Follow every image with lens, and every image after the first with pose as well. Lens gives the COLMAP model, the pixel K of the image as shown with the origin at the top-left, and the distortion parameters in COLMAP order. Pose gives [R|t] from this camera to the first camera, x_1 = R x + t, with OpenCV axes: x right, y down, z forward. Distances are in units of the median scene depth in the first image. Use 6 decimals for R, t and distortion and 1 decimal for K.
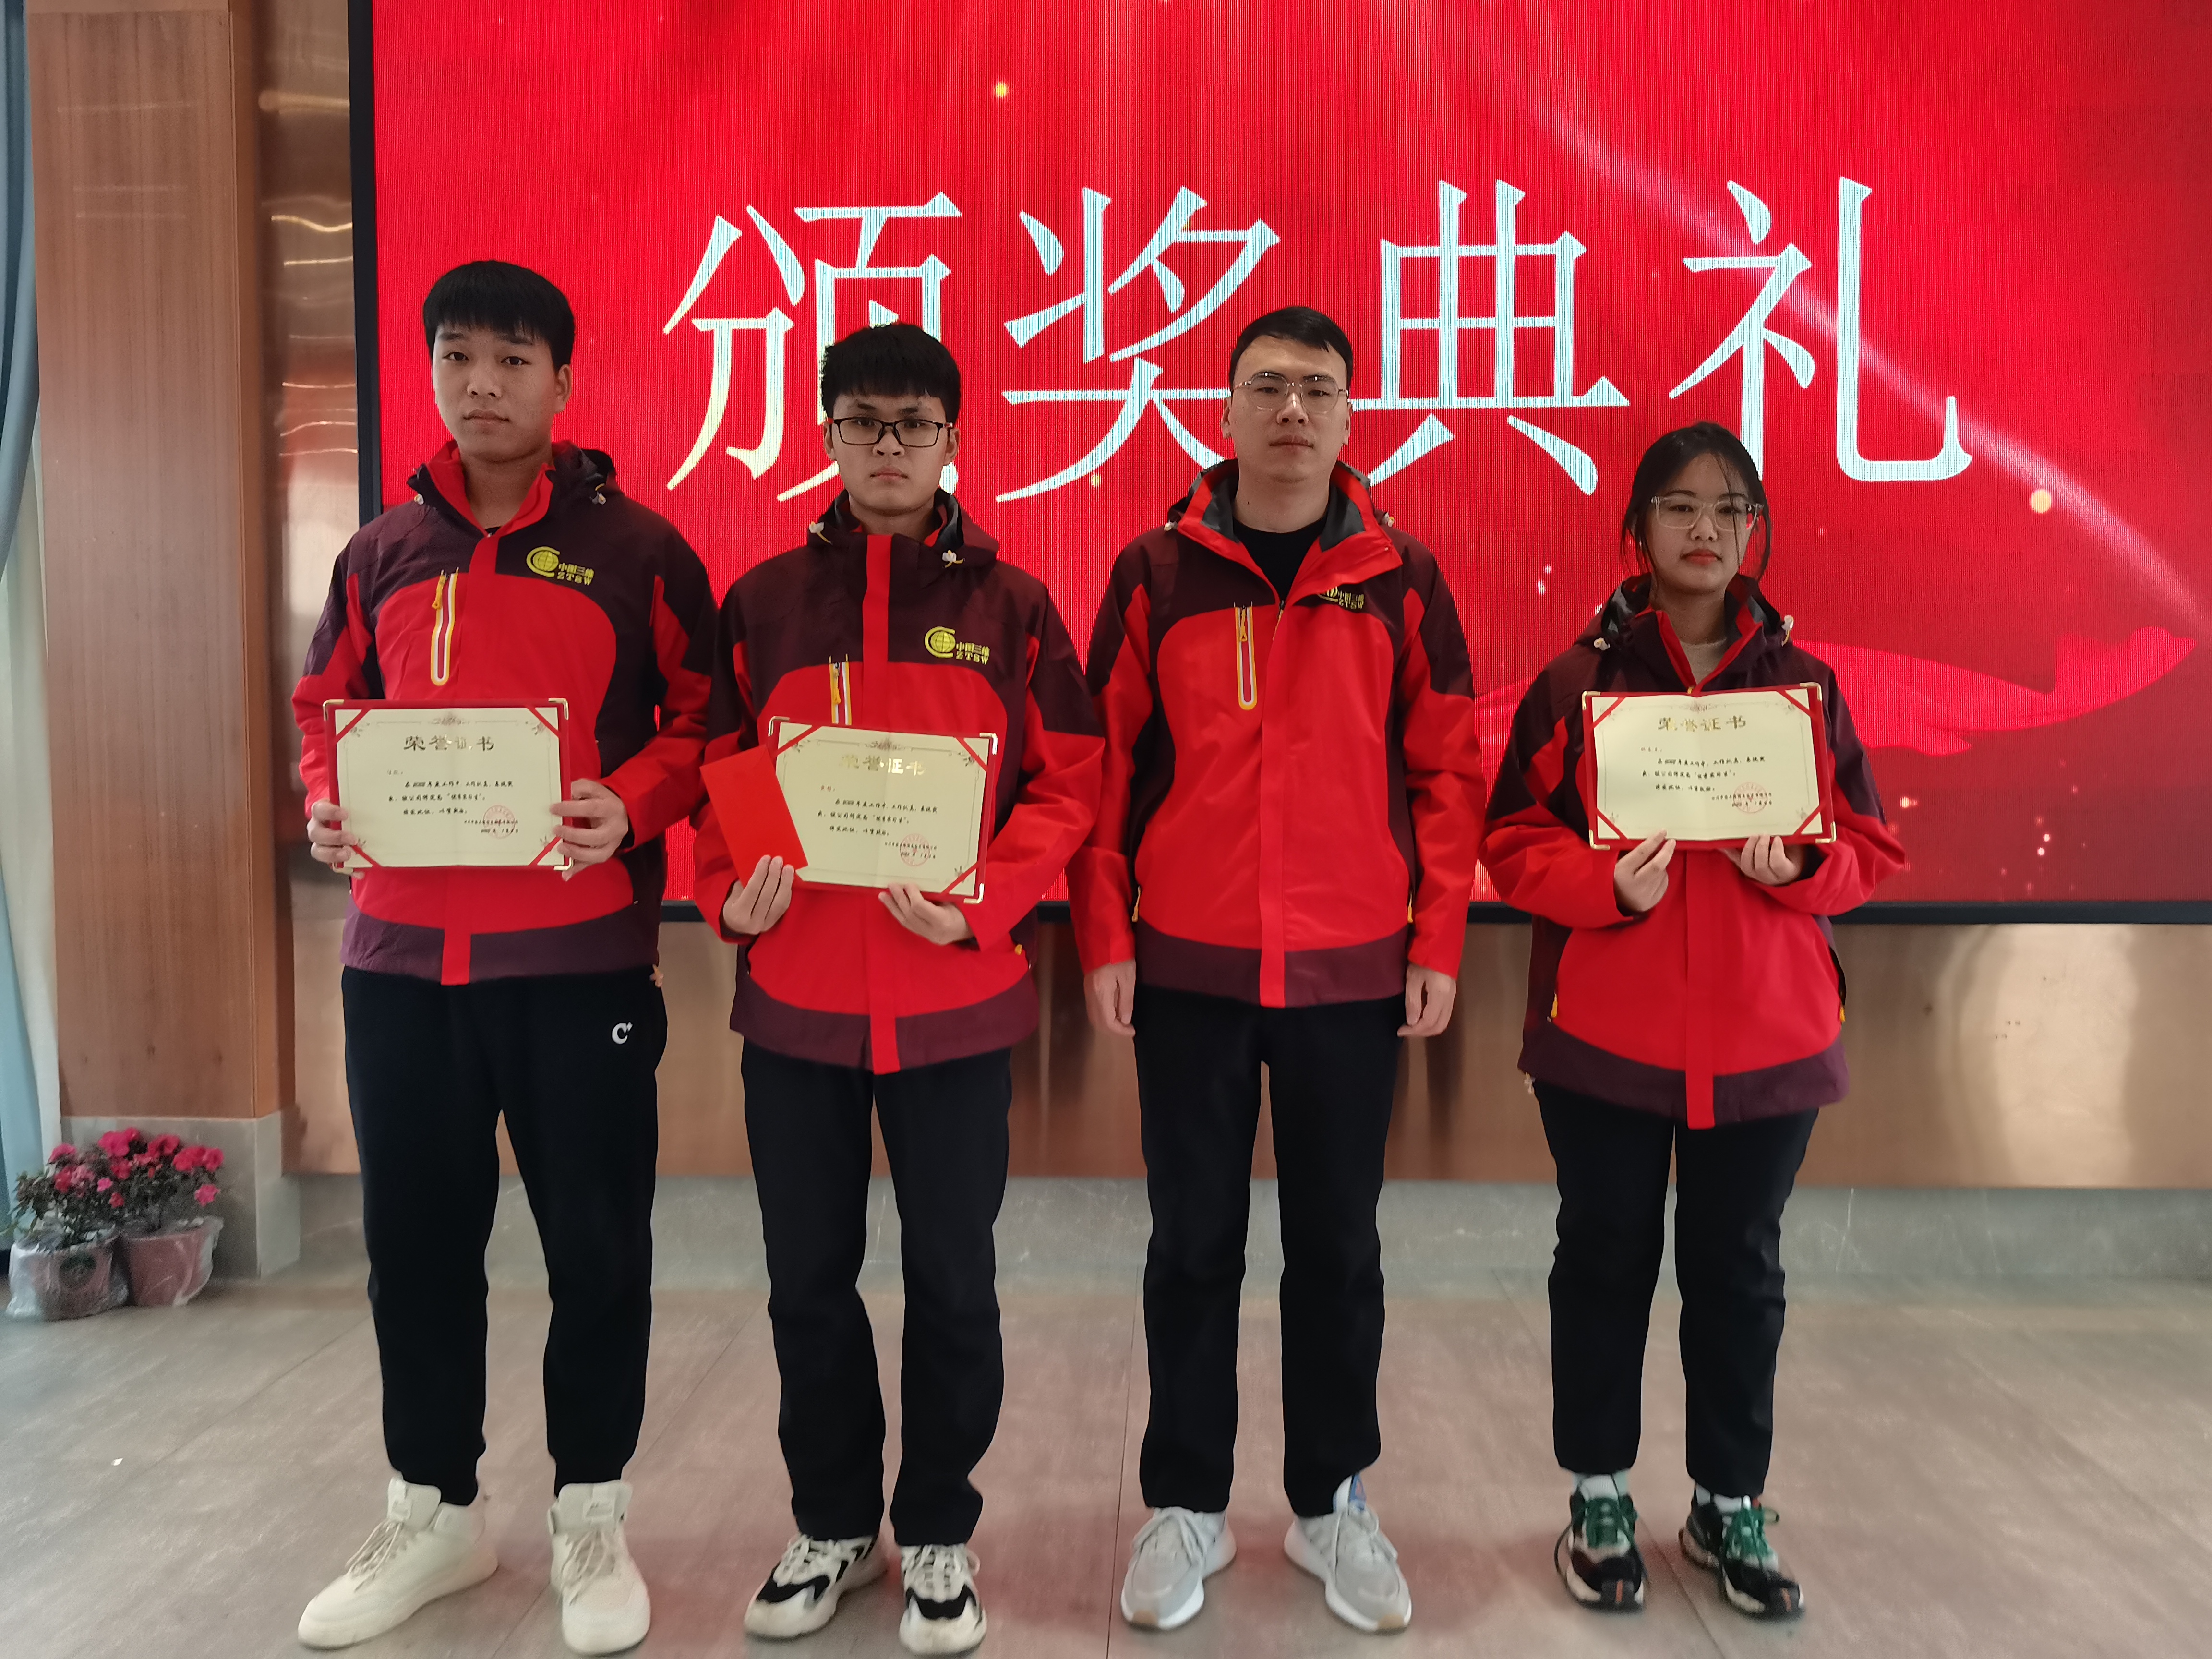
lens RADIAL K [[1768.6, 0, 1110.3], [0, 1768.6, 850.4], [0, 0, 1]] dist [0.009310, -0.013211]
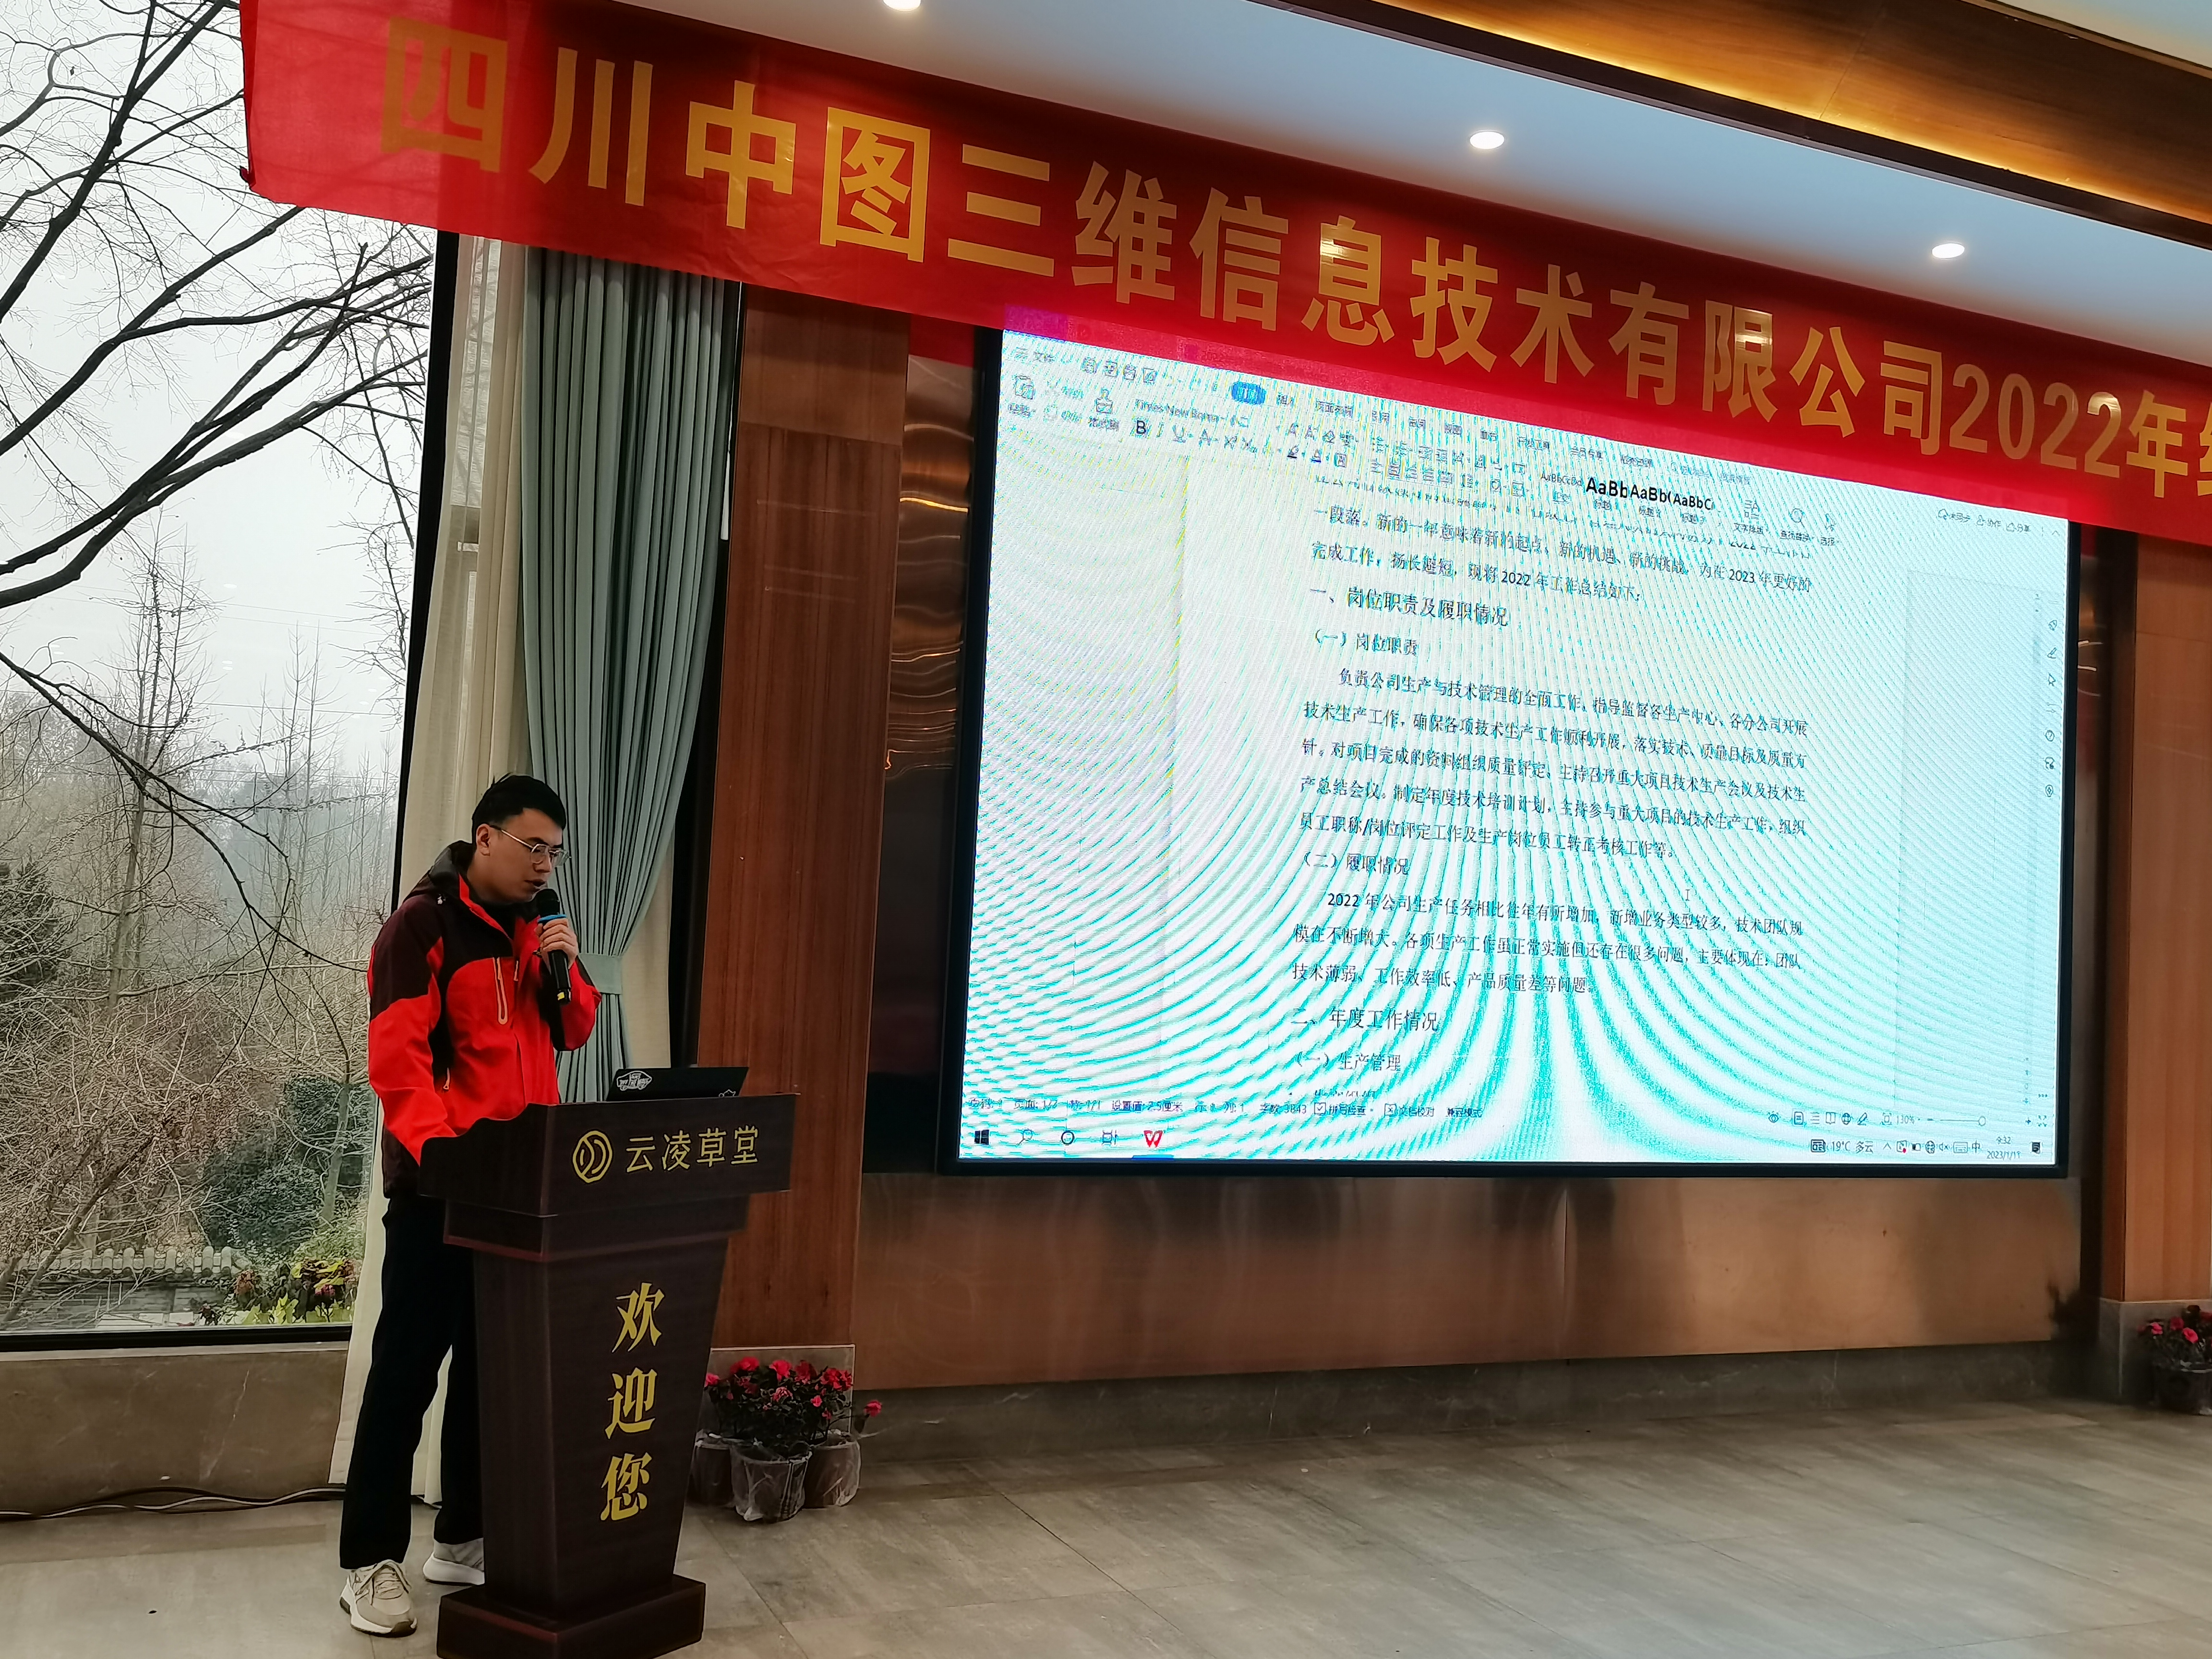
lens RADIAL K [[2002.3, 0, 1143.4], [0, 2002.3, 814.3], [0, 0, 1]] dist [0.014854, -0.035836]
pose [[0.897860, 0.075800, 0.433707, -0.937788], [-0.027222, 0.992741, -0.117147, -0.050279], [-0.439439, 0.093375, 0.893406, -0.329506]]
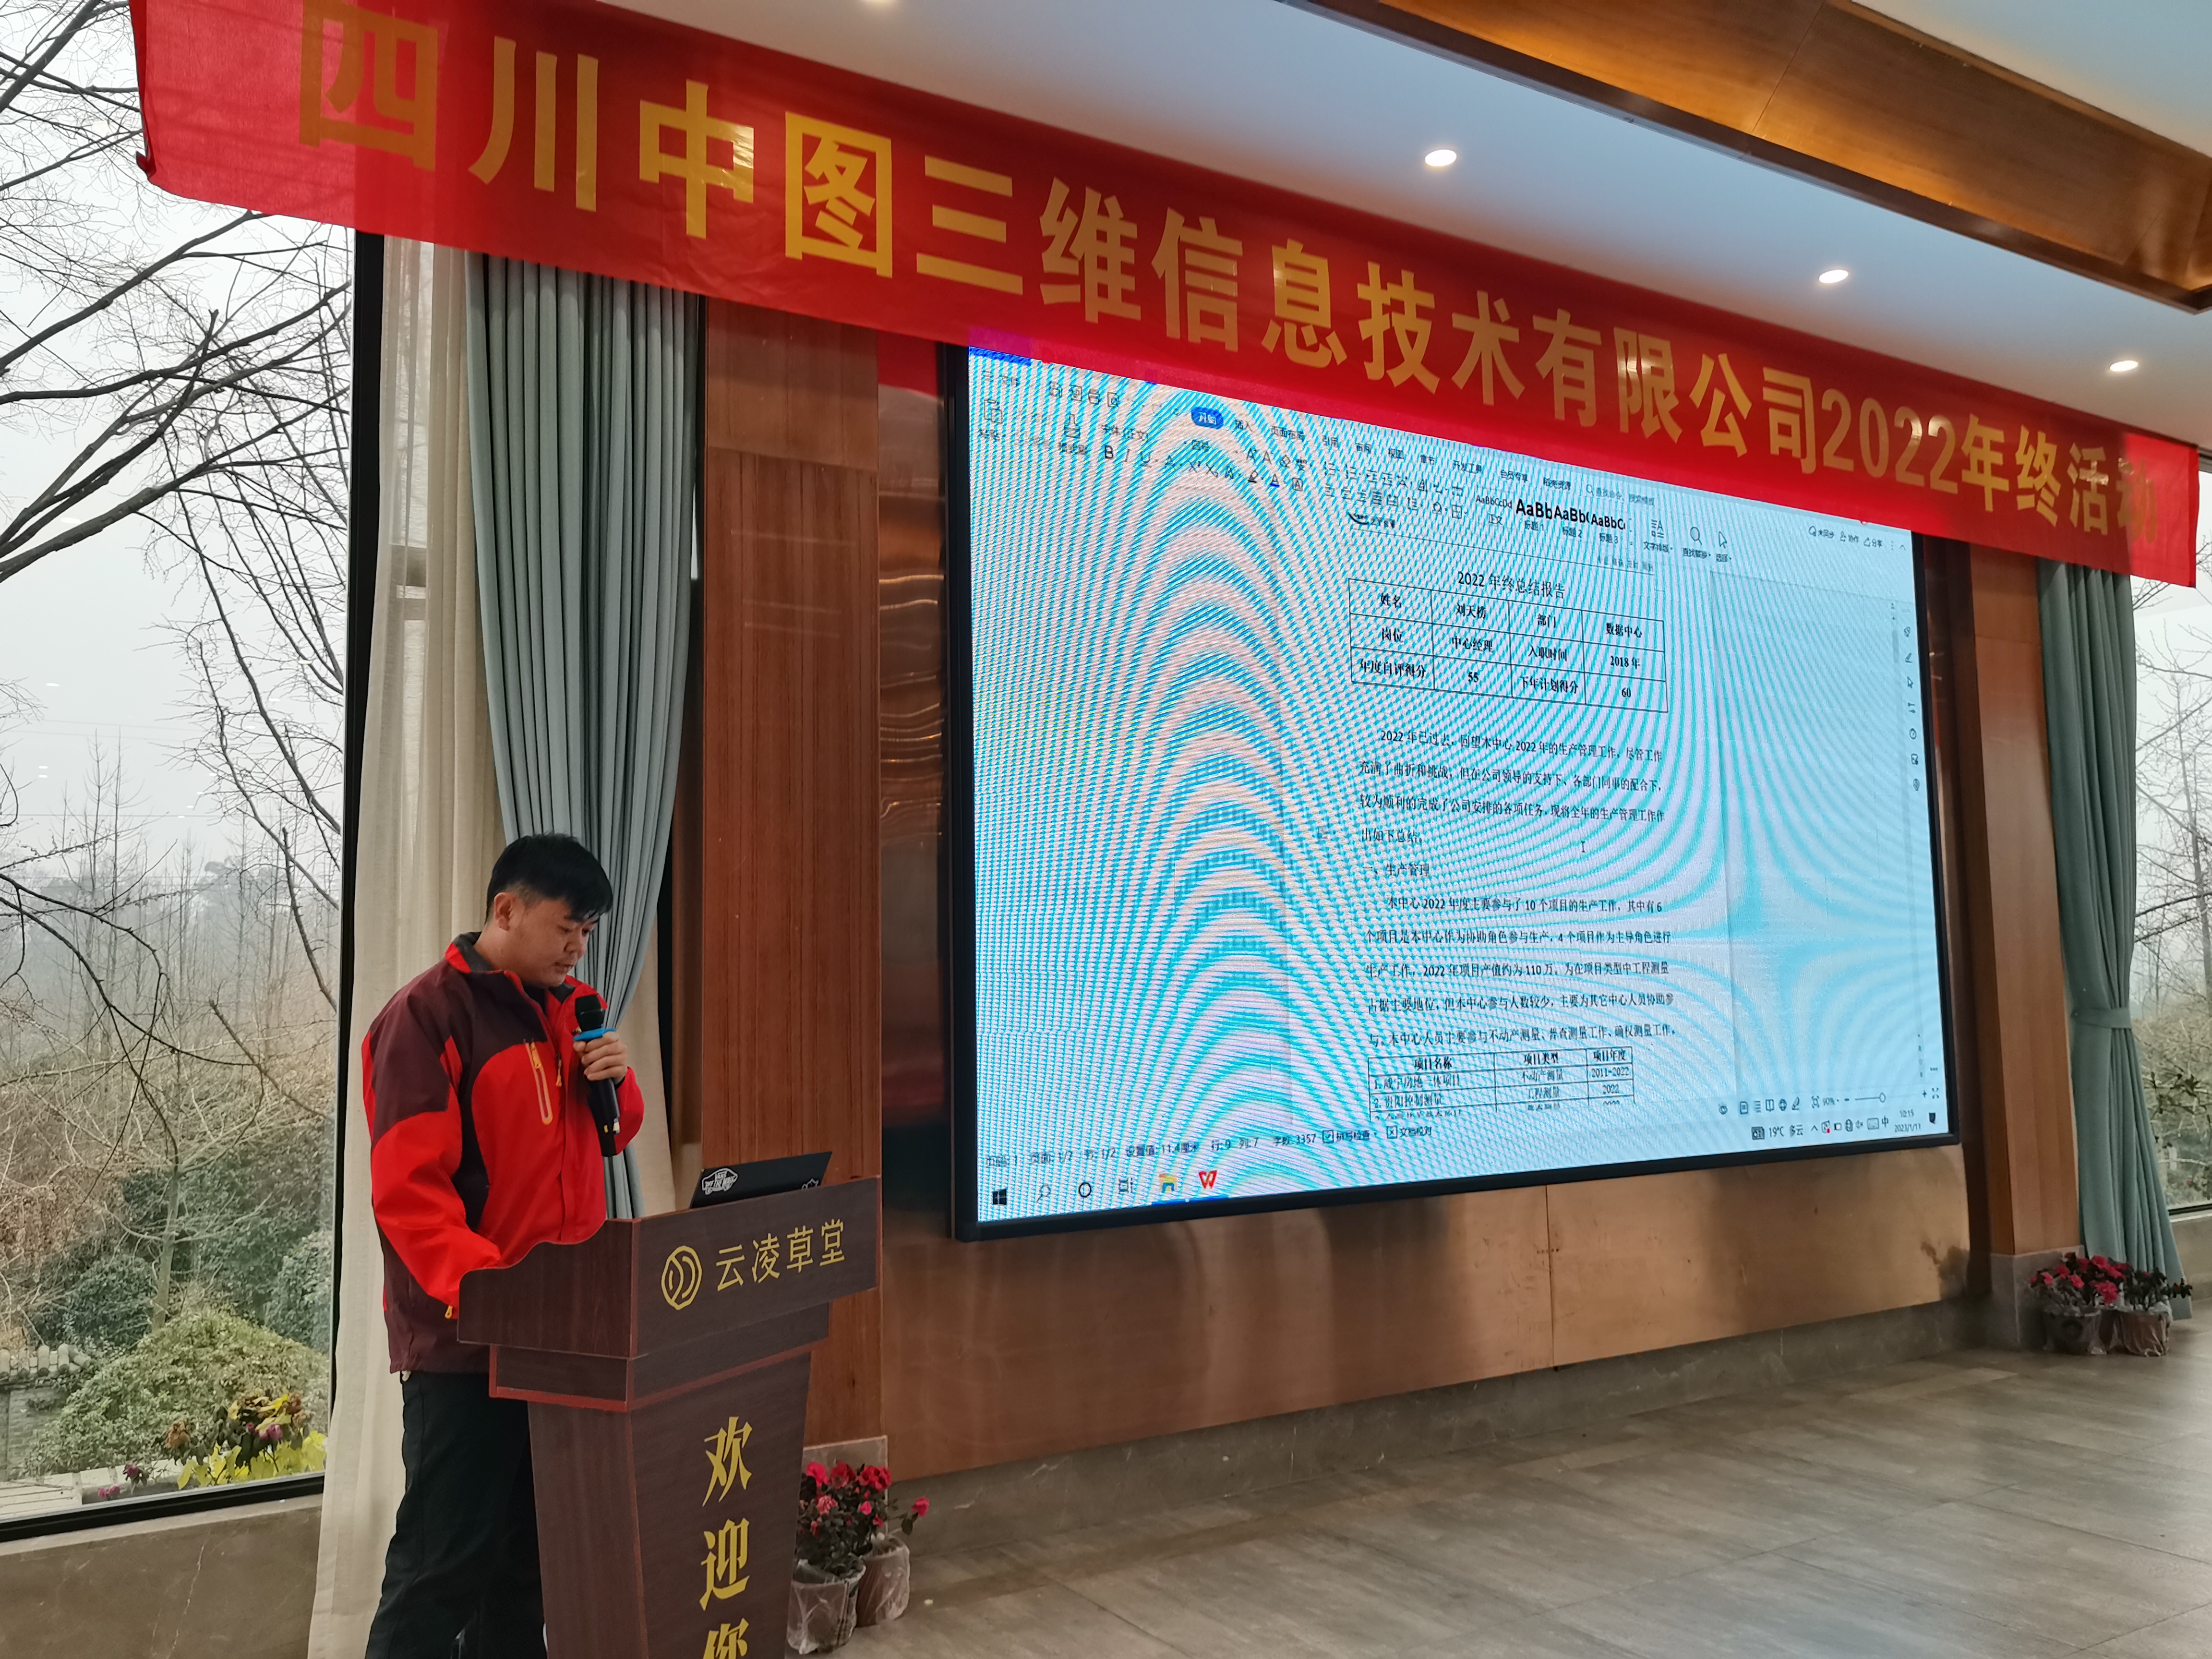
lens RADIAL K [[1768.6, 0, 1157.6], [0, 1768.6, 818.8], [0, 0, 1]] dist [0.009310, -0.013211]
pose [[0.829467, 0.040804, 0.557063, -0.990351], [0.044721, 0.989275, -0.139053, -0.068068], [-0.556762, 0.140252, 0.818746, -0.049570]]
